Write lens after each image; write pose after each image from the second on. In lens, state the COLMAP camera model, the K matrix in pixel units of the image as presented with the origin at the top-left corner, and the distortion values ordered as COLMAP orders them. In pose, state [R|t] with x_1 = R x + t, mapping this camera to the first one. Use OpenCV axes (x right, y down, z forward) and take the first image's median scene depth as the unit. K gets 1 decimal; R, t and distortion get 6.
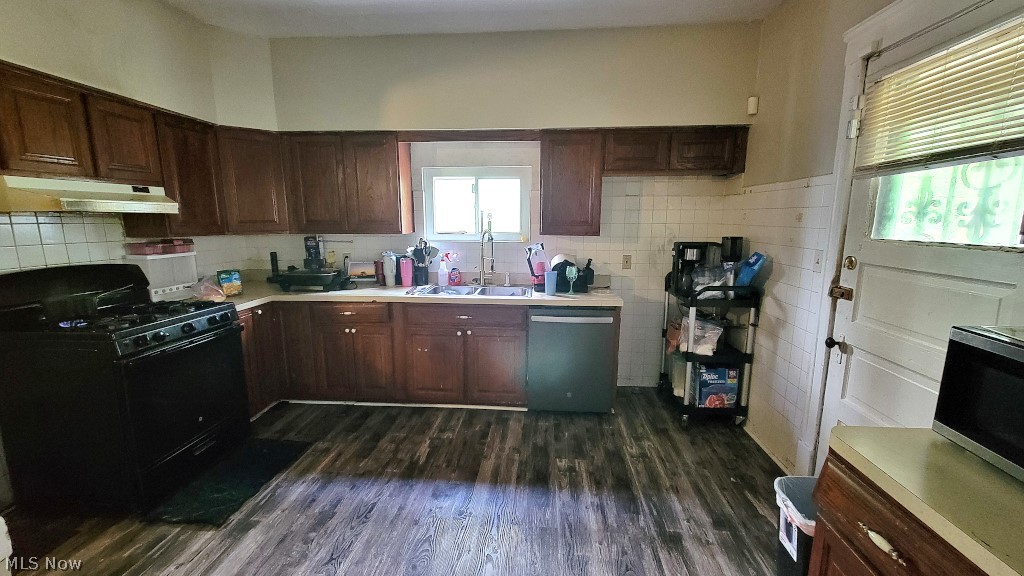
lens RADIAL K [[417.5, 0, 513.9], [0, 417.5, 291.2], [0, 0, 1]] dist [-0.001636, 0.000435]
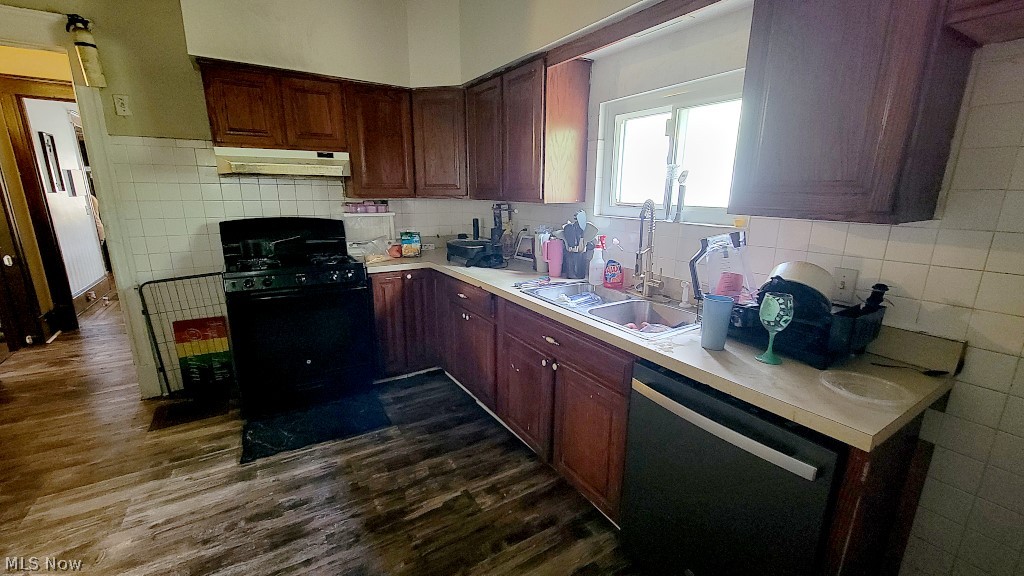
lens RADIAL K [[417.5, 0, 509.0], [0, 417.5, 291.4], [0, 0, 1]] dist [-0.001636, 0.000435]
pose [[0.593145, 0.193936, -0.781388, 0.327472], [-0.146774, 0.980337, 0.131898, -0.084884], [0.791604, 0.036453, 0.609947, 0.599432]]
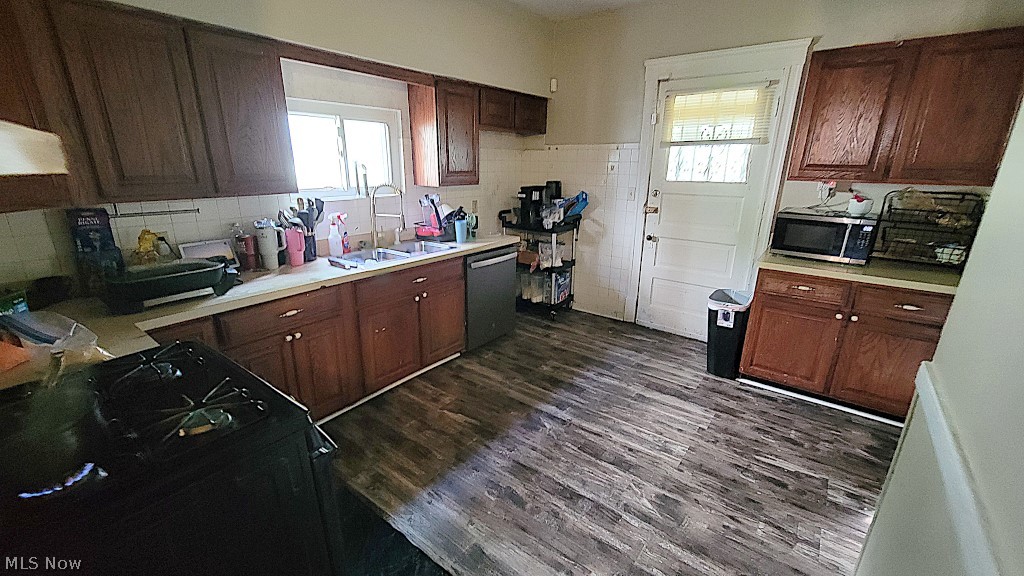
lens RADIAL K [[417.5, 0, 515.2], [0, 417.5, 290.0], [0, 0, 1]] dist [-0.001636, 0.000435]
pose [[0.542303, -0.245381, 0.803552, -0.790074], [0.138652, 0.969425, 0.202461, -0.078185], [-0.828663, 0.001619, 0.559745, 0.320212]]
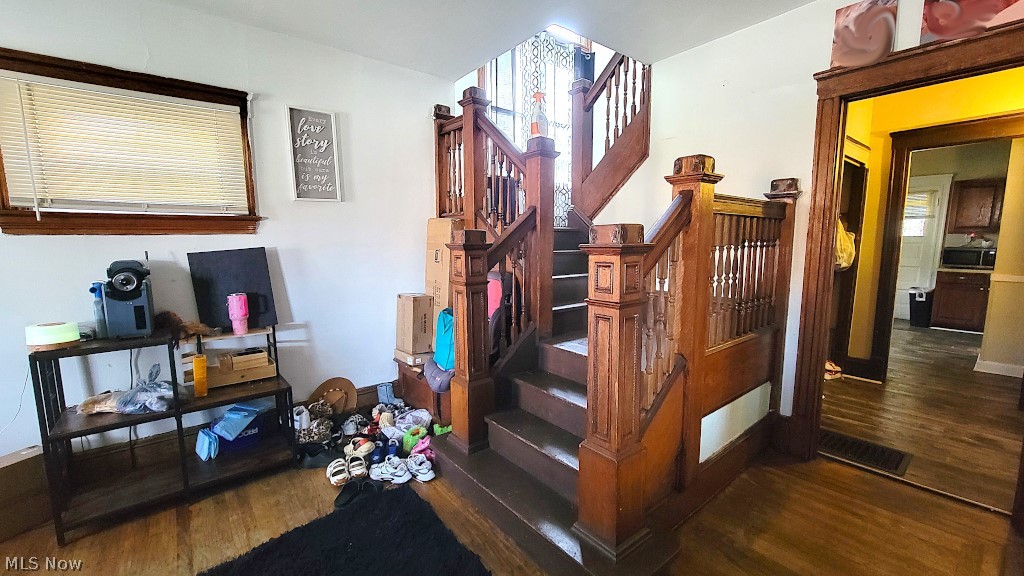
lens RADIAL K [[417.5, 0, 516.4], [0, 417.5, 290.6], [0, 0, 1]] dist [-0.001636, 0.000435]
pose [[0.709219, -0.095679, 0.698466, -3.016013], [0.127968, 0.991761, 0.005918, -0.042420], [-0.693277, 0.085184, 0.715619, 0.373993]]
